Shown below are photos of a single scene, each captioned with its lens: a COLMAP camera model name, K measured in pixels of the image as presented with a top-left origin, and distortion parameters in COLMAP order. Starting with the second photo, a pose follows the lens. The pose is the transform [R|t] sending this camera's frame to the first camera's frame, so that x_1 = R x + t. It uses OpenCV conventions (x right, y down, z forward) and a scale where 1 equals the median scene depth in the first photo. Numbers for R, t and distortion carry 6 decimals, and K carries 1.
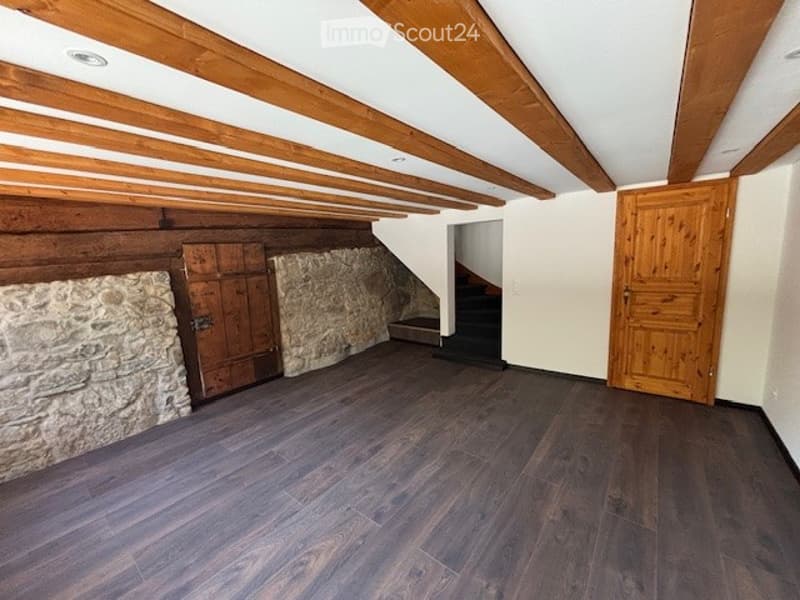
lens RADIAL K [[319.6, 0, 401.8], [0, 319.6, 296.9], [0, 0, 1]] dist [0.001532, 0.000087]
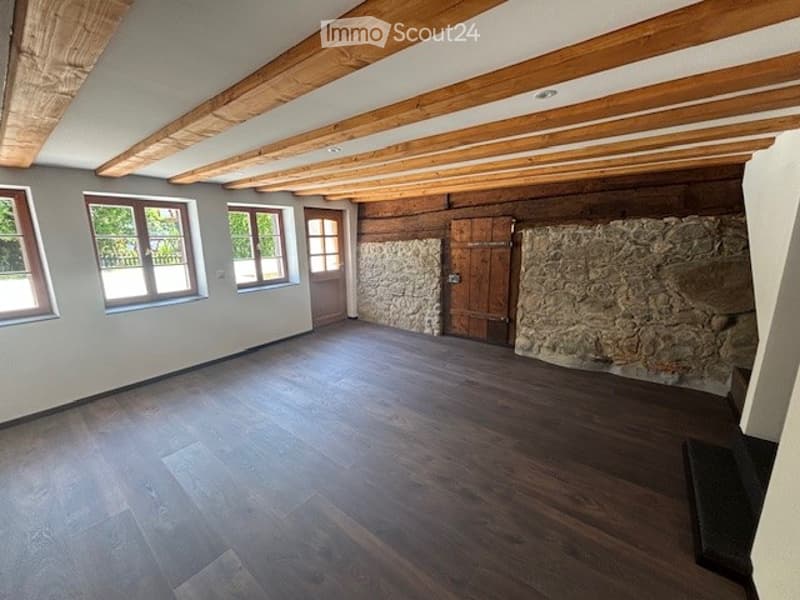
lens RADIAL K [[320.4, 0, 400.0], [0, 320.4, 300.0], [0, 0, 1]] dist [0.002695, 0.000073]
pose [[-0.009174, 0.238471, -0.971106, 0.703743], [-0.118974, 0.963988, 0.237847, -0.123505], [0.992855, 0.117718, 0.019528, 0.728602]]
